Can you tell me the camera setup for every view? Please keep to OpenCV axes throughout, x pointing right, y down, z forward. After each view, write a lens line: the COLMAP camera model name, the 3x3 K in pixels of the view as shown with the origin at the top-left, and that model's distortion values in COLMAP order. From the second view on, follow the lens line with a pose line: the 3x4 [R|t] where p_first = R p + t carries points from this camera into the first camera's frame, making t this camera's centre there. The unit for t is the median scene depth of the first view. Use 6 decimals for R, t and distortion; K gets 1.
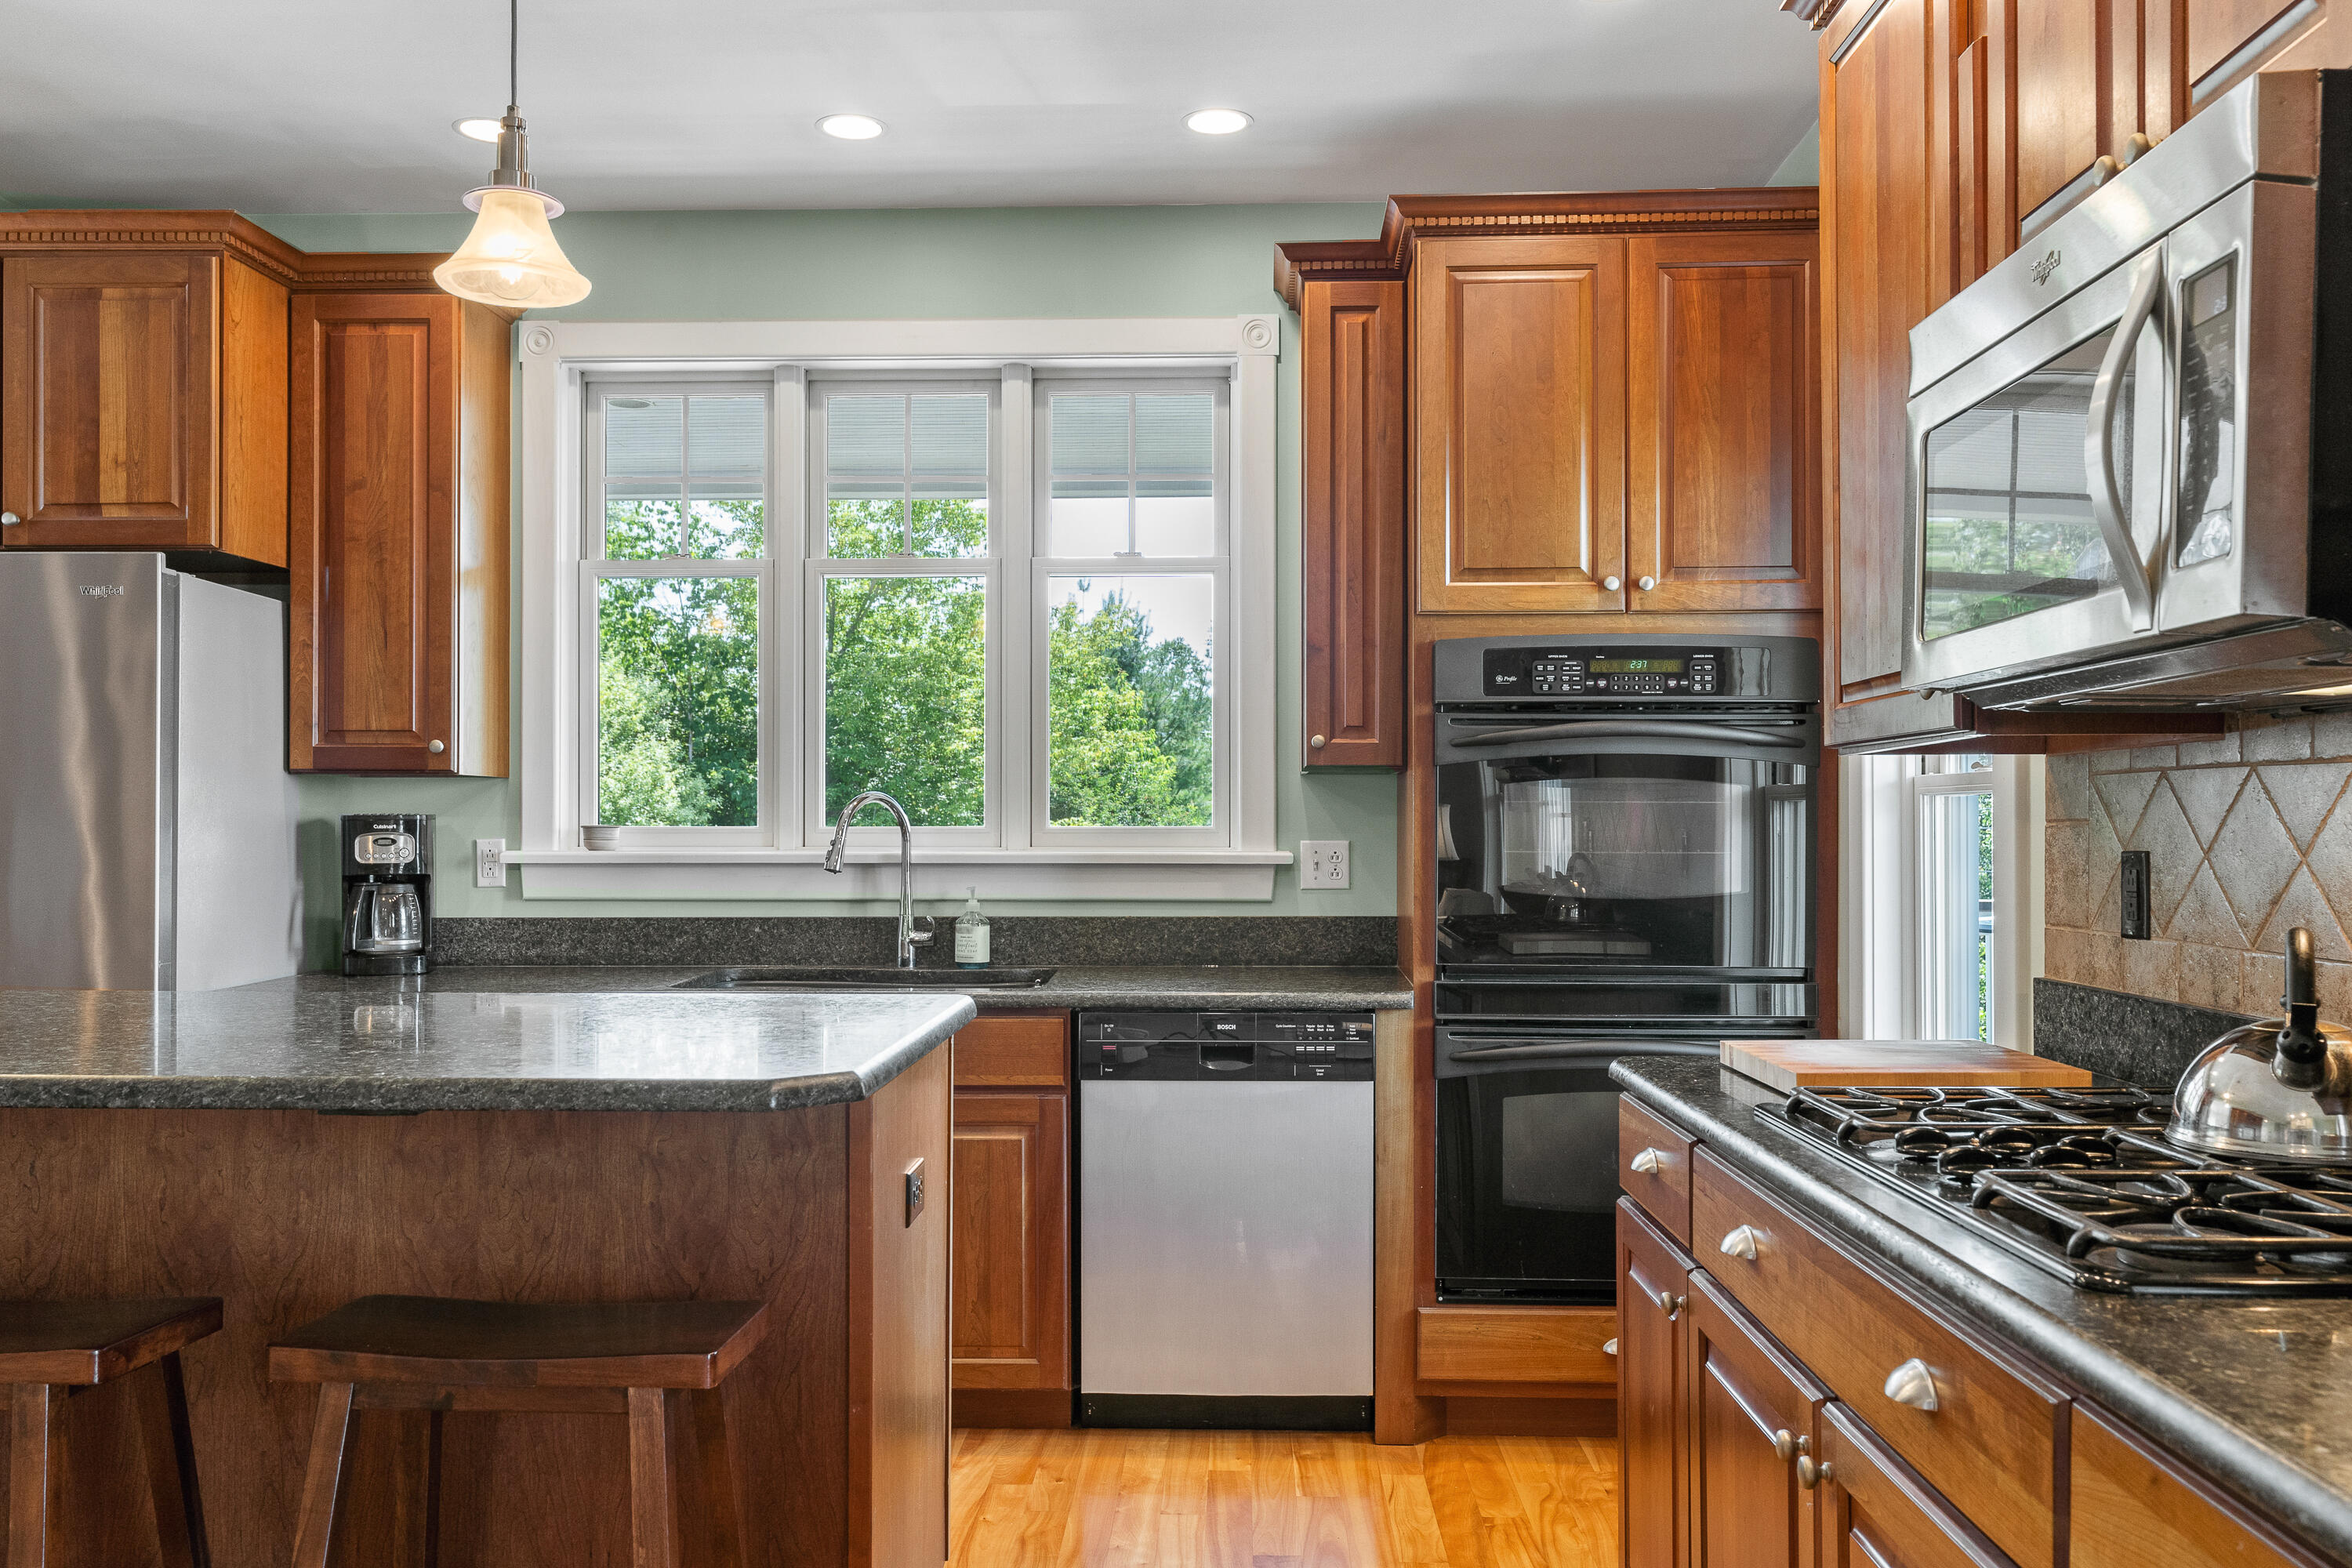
lens RADIAL K [[1962.5, 0, 1180.6], [0, 1962.5, 794.8], [0, 0, 1]] dist [0.013285, -0.006060]
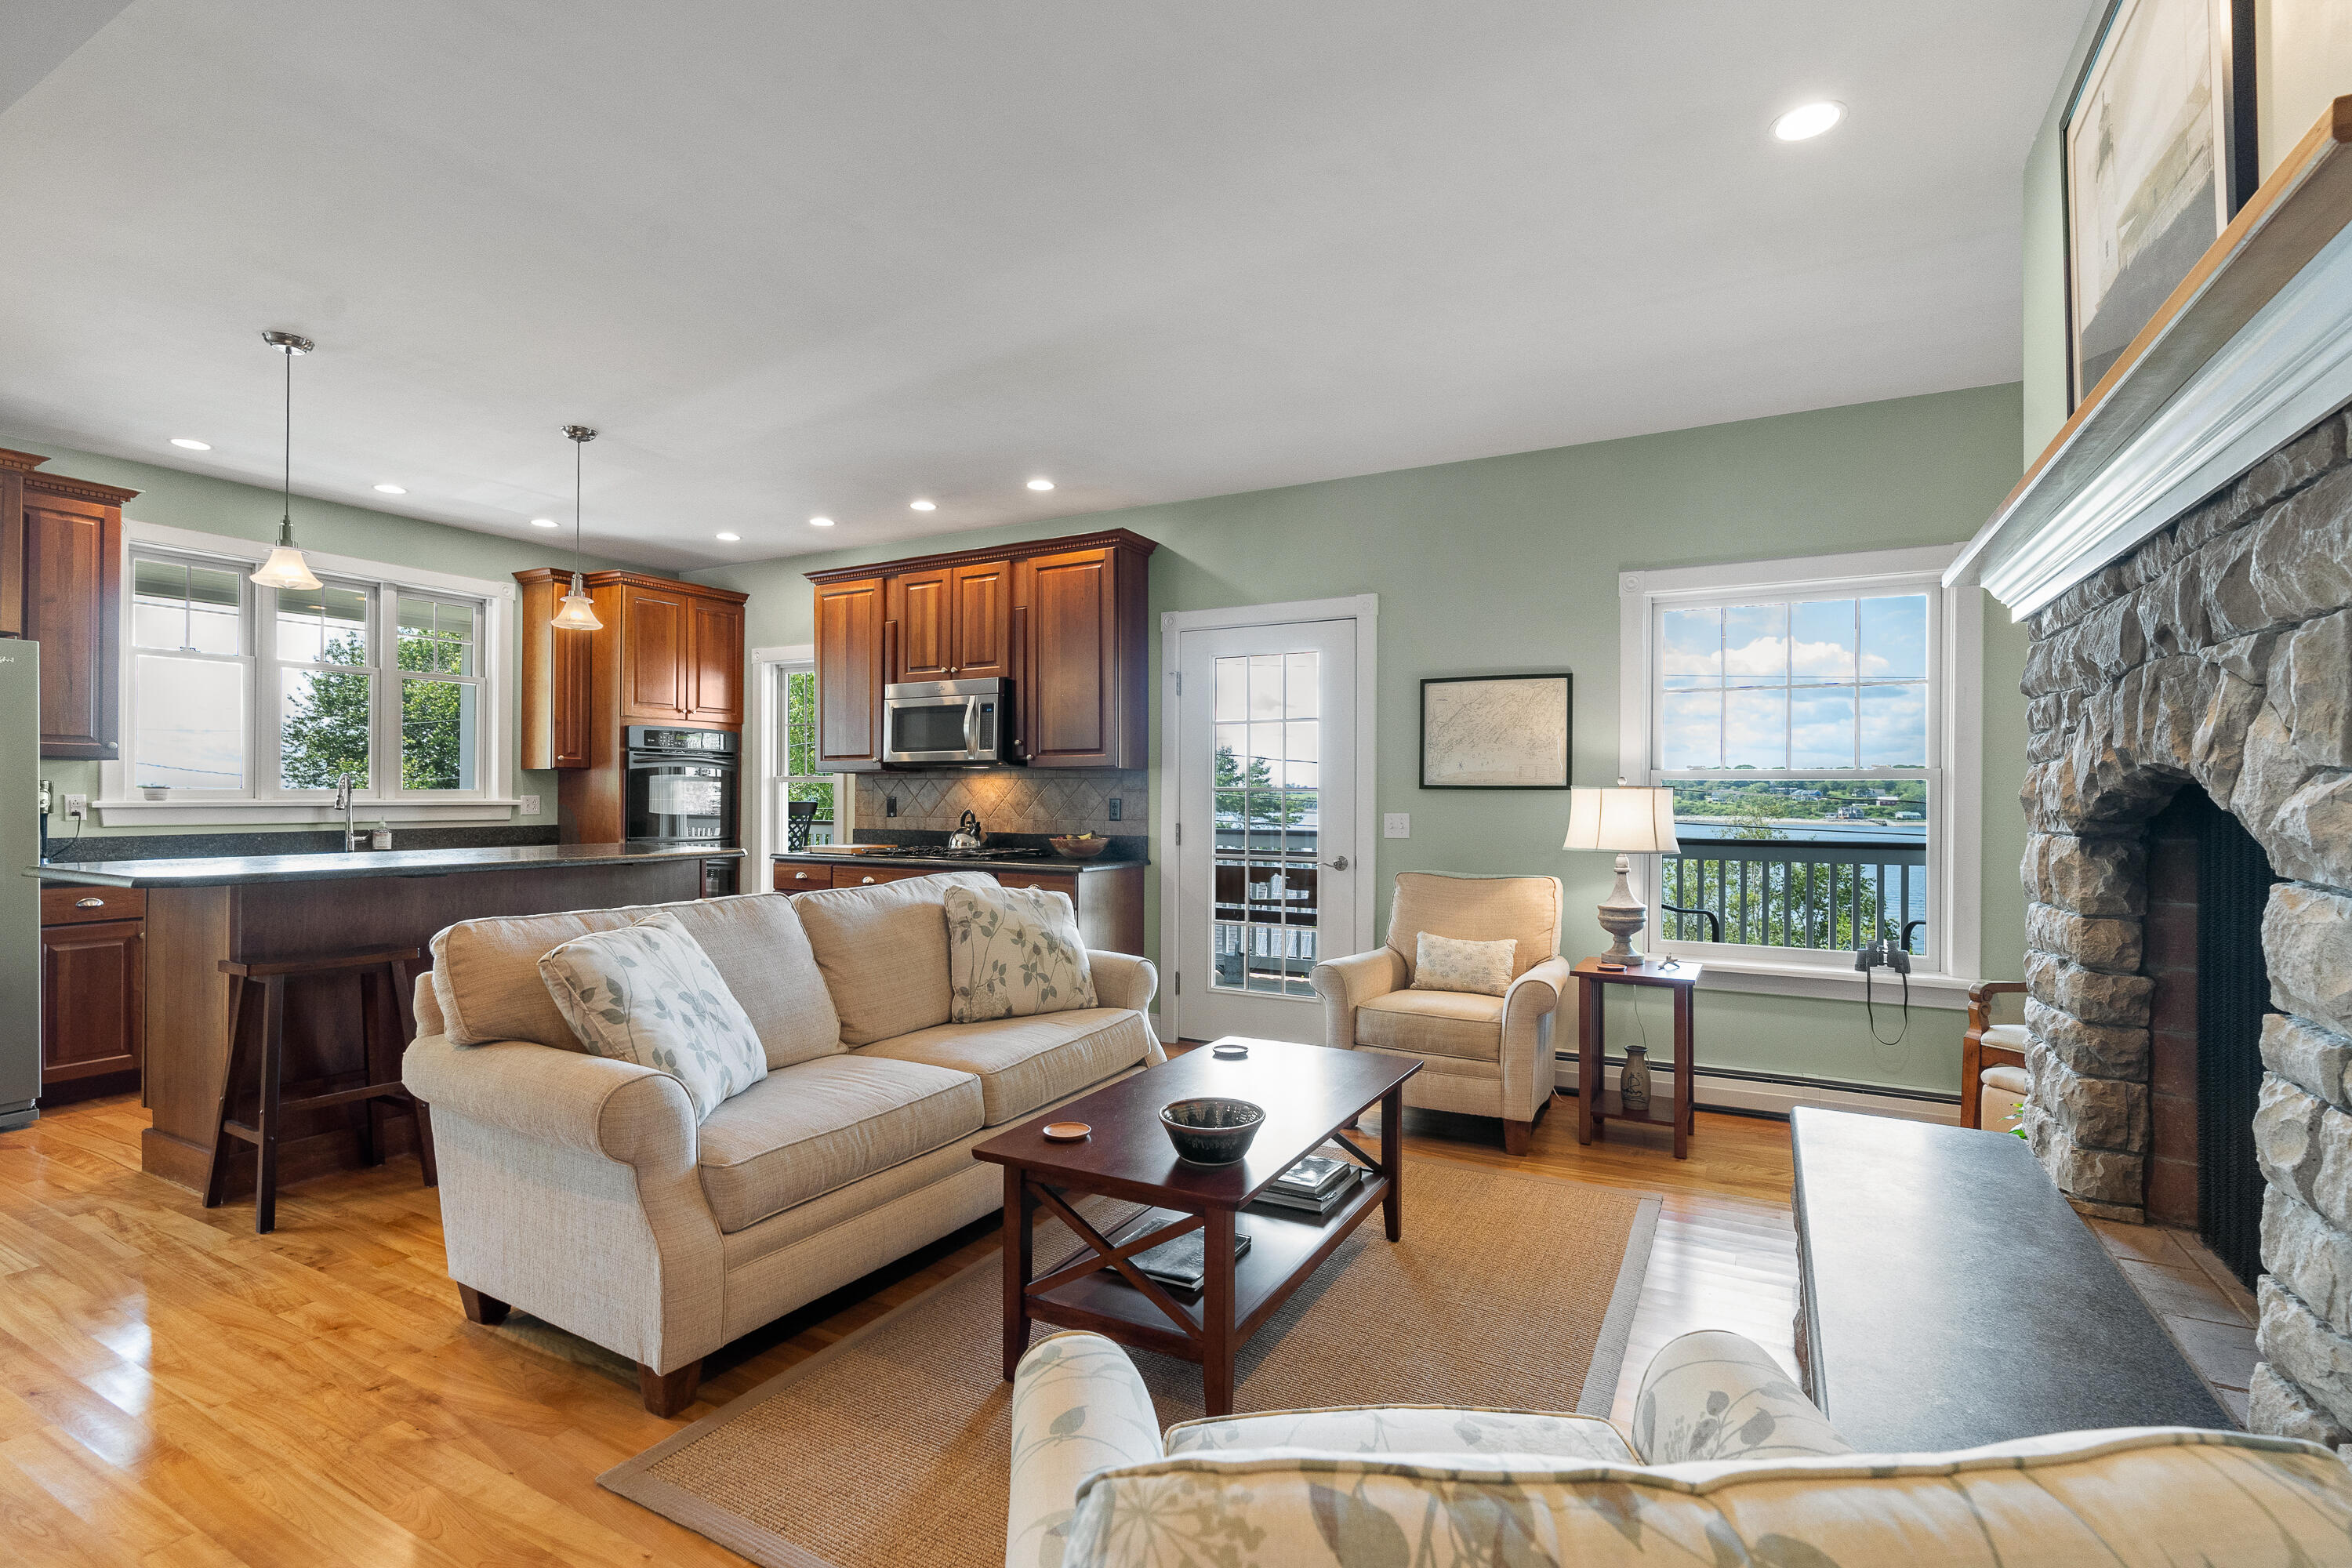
lens RADIAL K [[1093.4, 0, 1168.9], [0, 1093.4, 793.8], [0, 0, 1]] dist [-0.007970, 0.004536]
pose [[0.449064, 0.002015, 0.893498, -0.823500], [-0.019237, 0.999787, 0.007414, -0.005321], [-0.893293, -0.020518, 0.449007, -0.372679]]
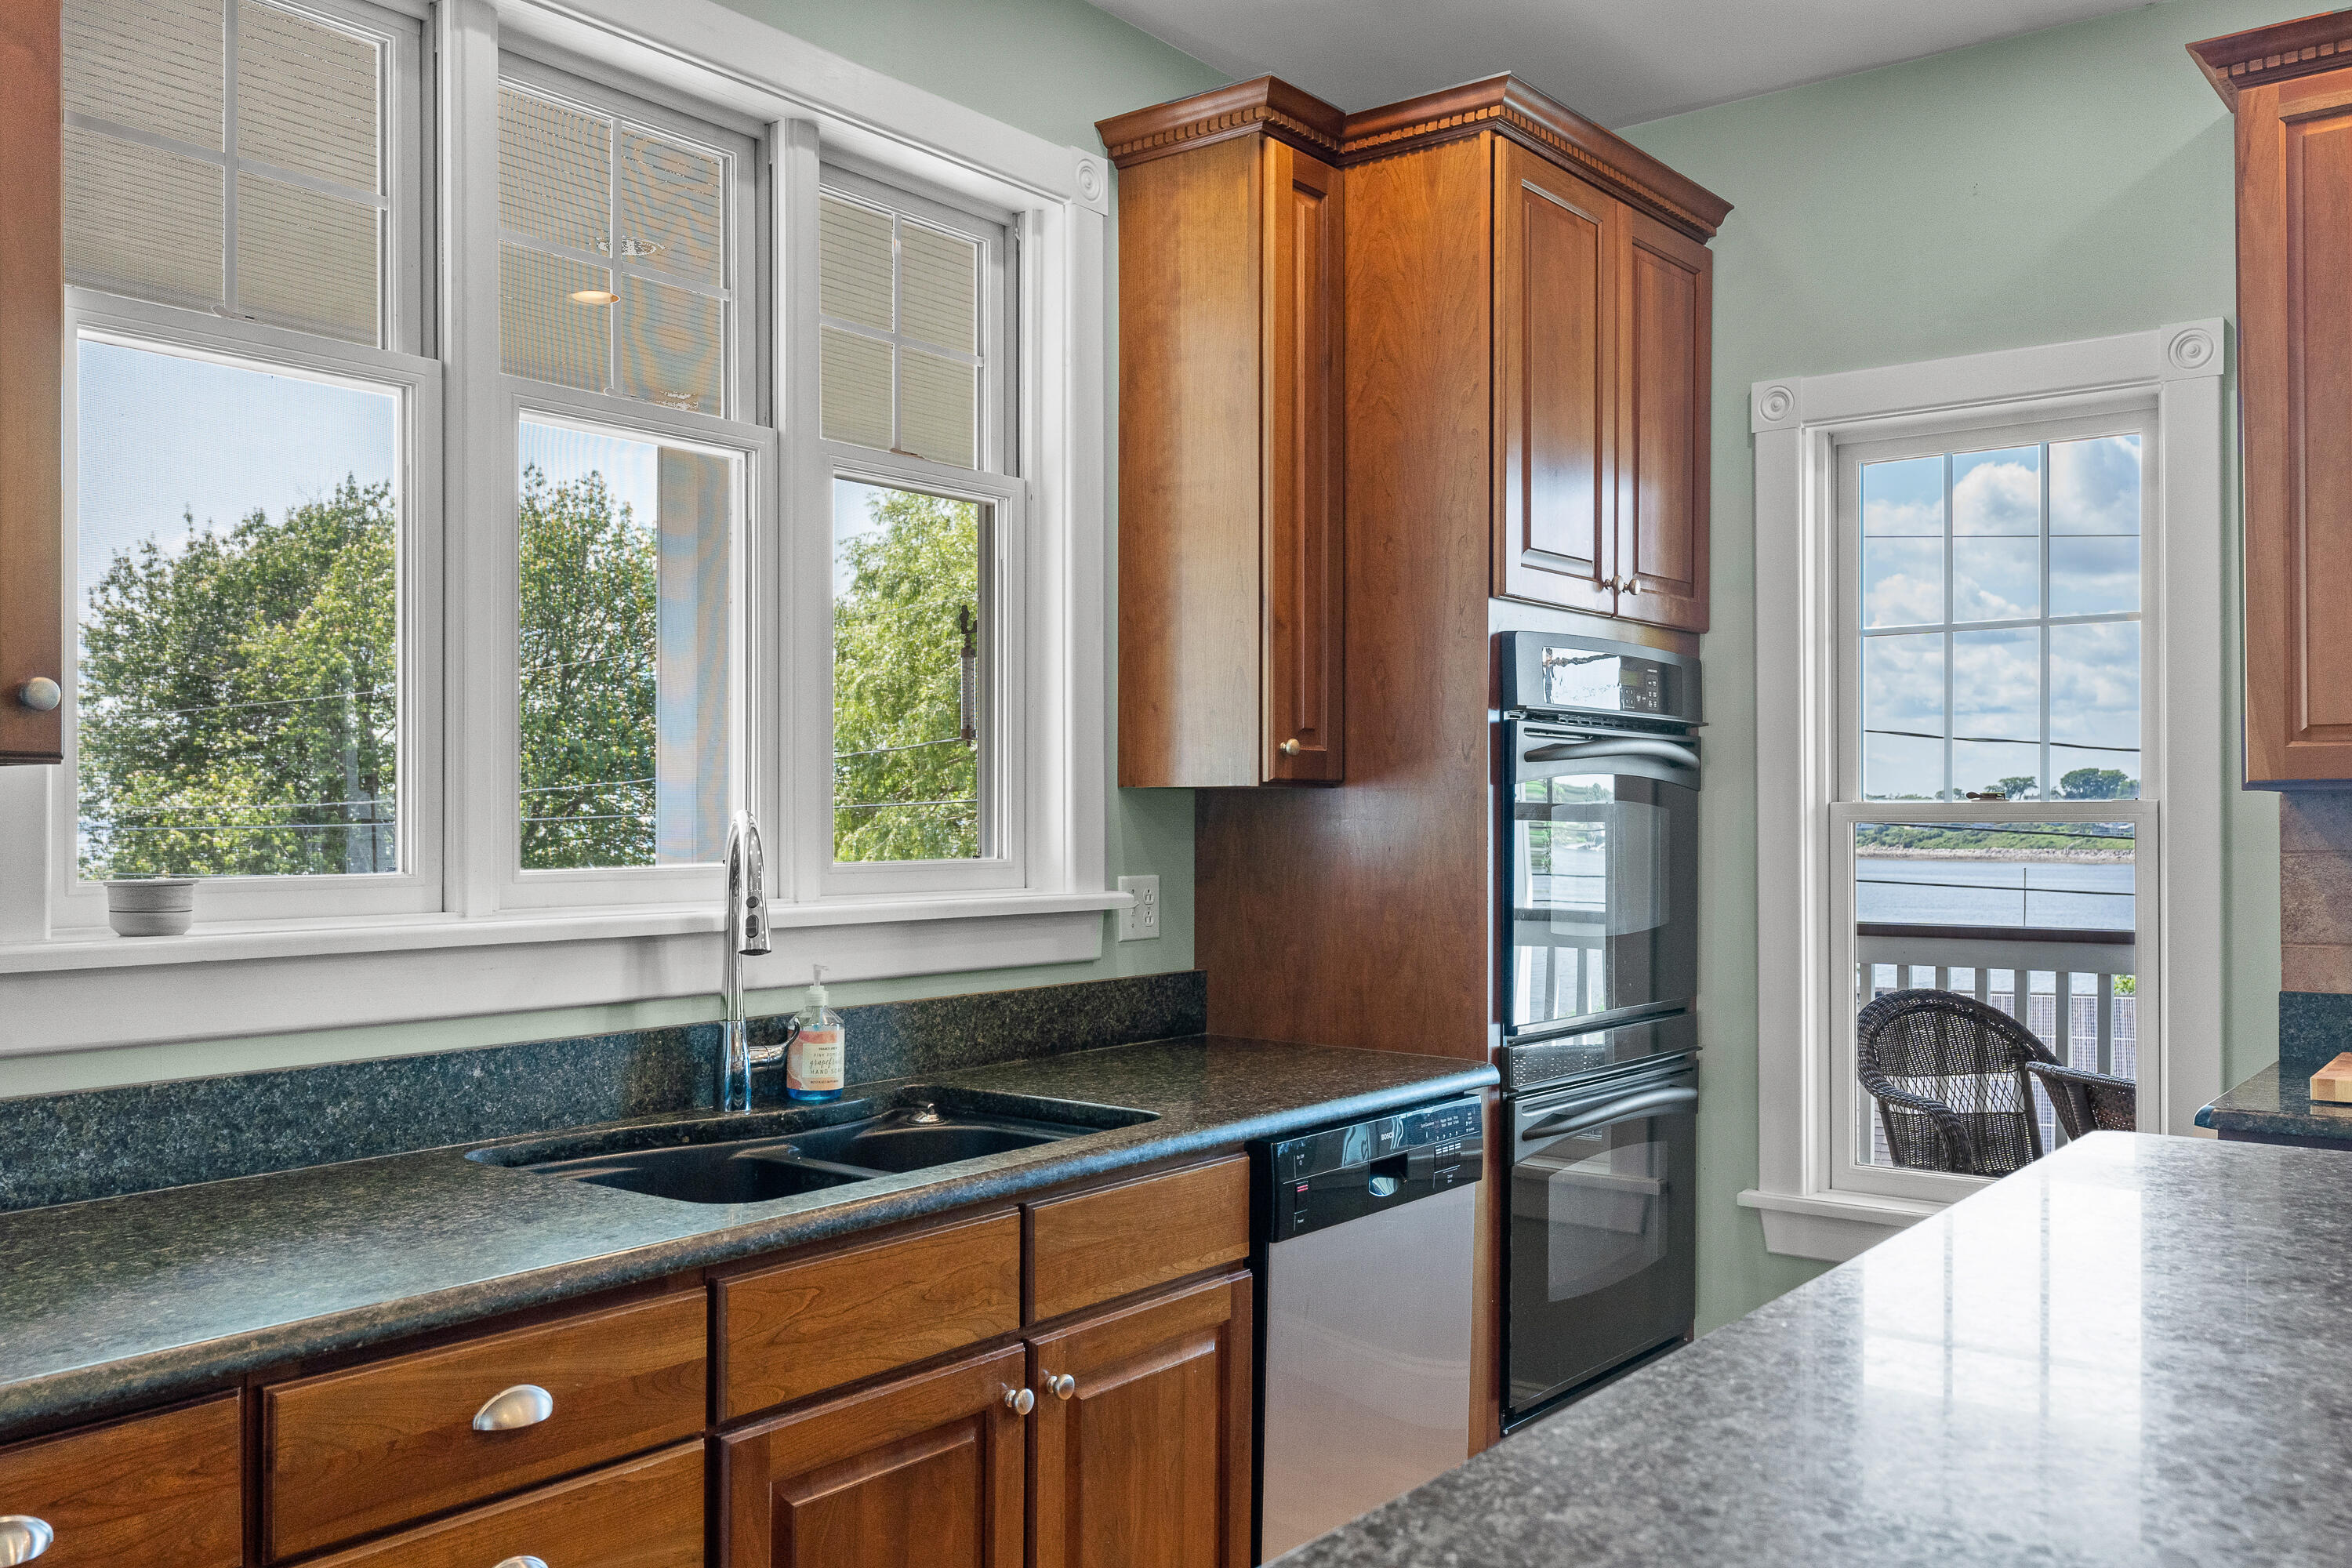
lens RADIAL K [[1962.5, 0, 1153.0], [0, 1962.5, 822.3], [0, 0, 1]] dist [0.013285, -0.006060]
pose [[0.581935, -0.002186, 0.813232, -0.545101], [-0.010869, 0.999886, 0.010466, -0.005294], [-0.813162, -0.014930, 0.581845, 0.560802]]
